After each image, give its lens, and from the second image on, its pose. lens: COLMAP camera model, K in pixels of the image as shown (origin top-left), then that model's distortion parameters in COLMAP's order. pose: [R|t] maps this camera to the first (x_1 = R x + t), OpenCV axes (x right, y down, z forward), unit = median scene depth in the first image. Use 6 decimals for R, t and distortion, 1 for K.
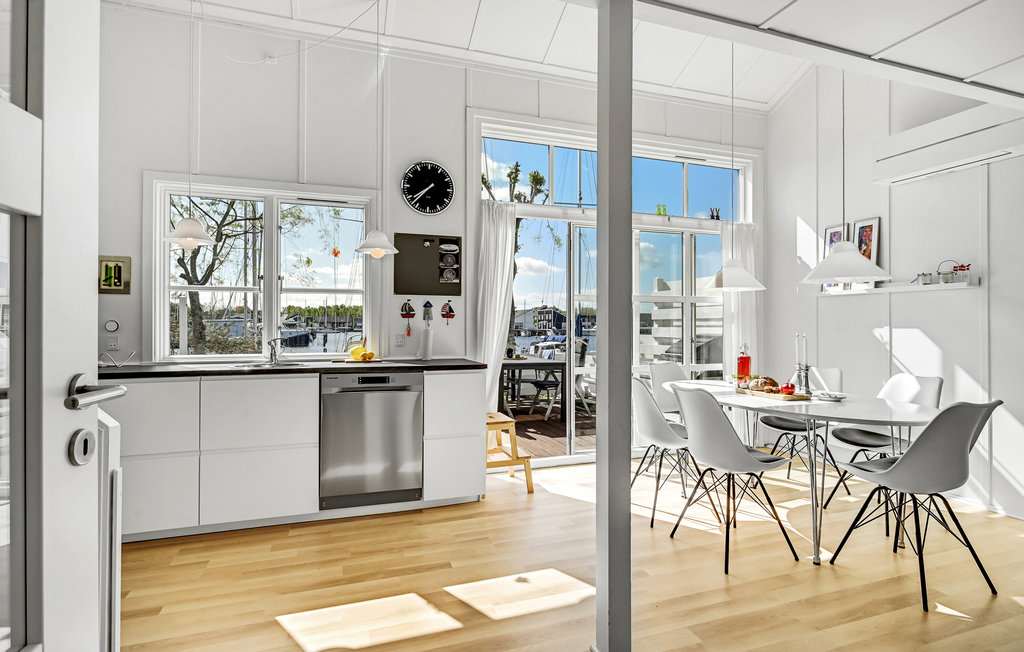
lens RADIAL K [[499.2, 0, 517.7], [0, 499.2, 320.3], [0, 0, 1]] dist [0.011421, -0.001786]
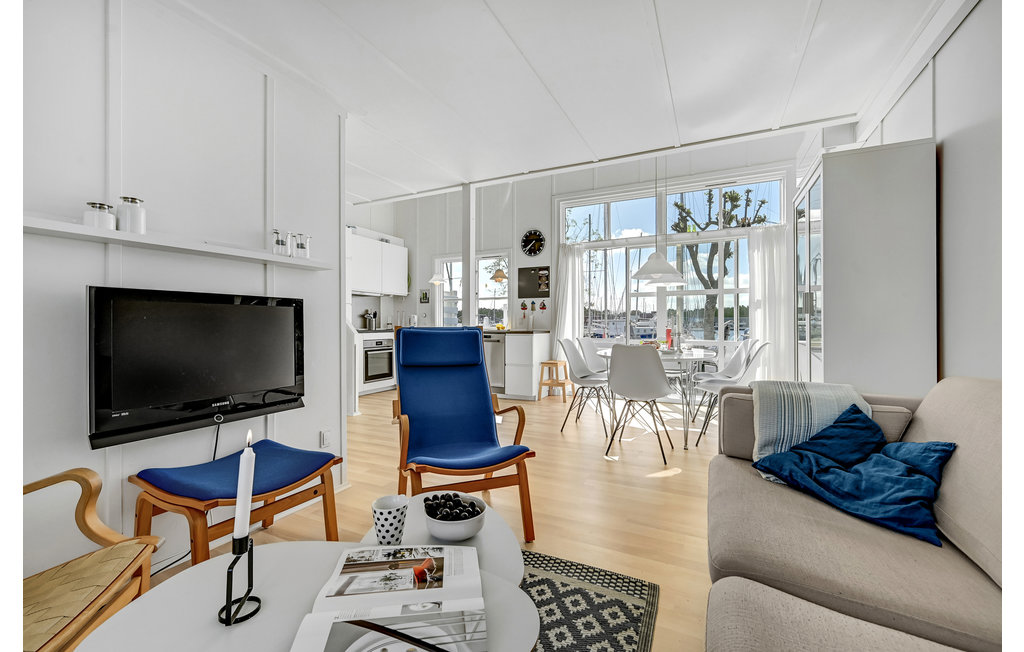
lens RADIAL K [[407.9, 0, 516.5], [0, 407.9, 323.7], [0, 0, 1]] dist [0.003683, 0.000019]
pose [[0.704404, -0.000543, -0.709799, 0.914937], [0.005730, 0.999971, 0.004921, 0.042270], [0.709776, -0.007533, 0.704387, -0.171905]]
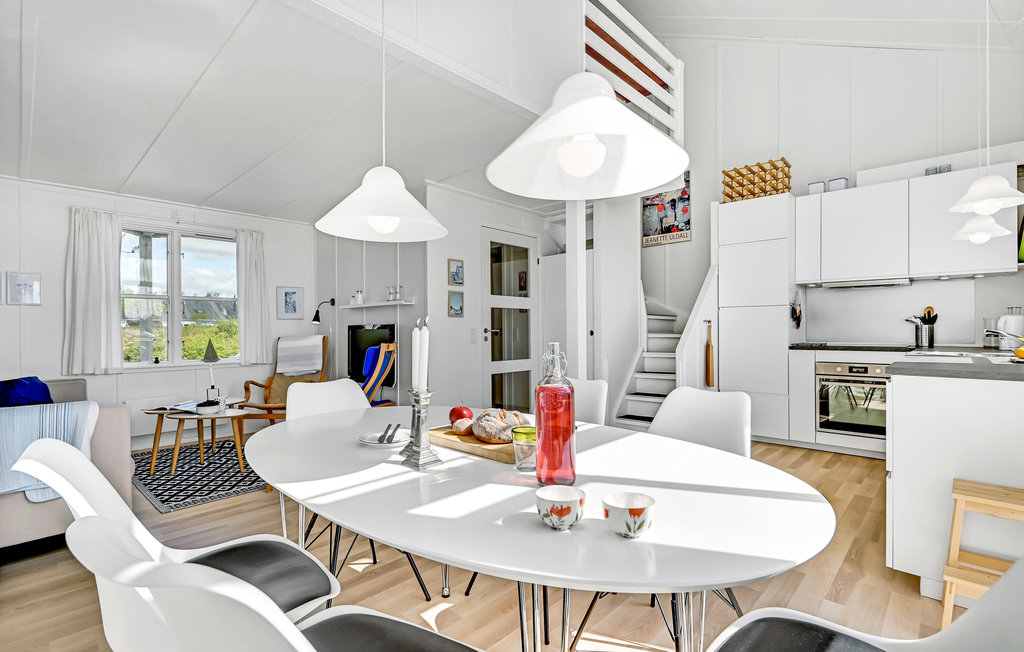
lens RADIAL K [[486.6, 0, 512.5], [0, 486.6, 329.9], [0, 0, 1]] dist [-0.001968, 0.001707]
pose [[-0.890691, 0.005386, -0.454577, 0.566478], [0.010276, 0.999913, -0.008287, 0.036434], [0.454493, -0.012052, -0.890669, 1.214493]]
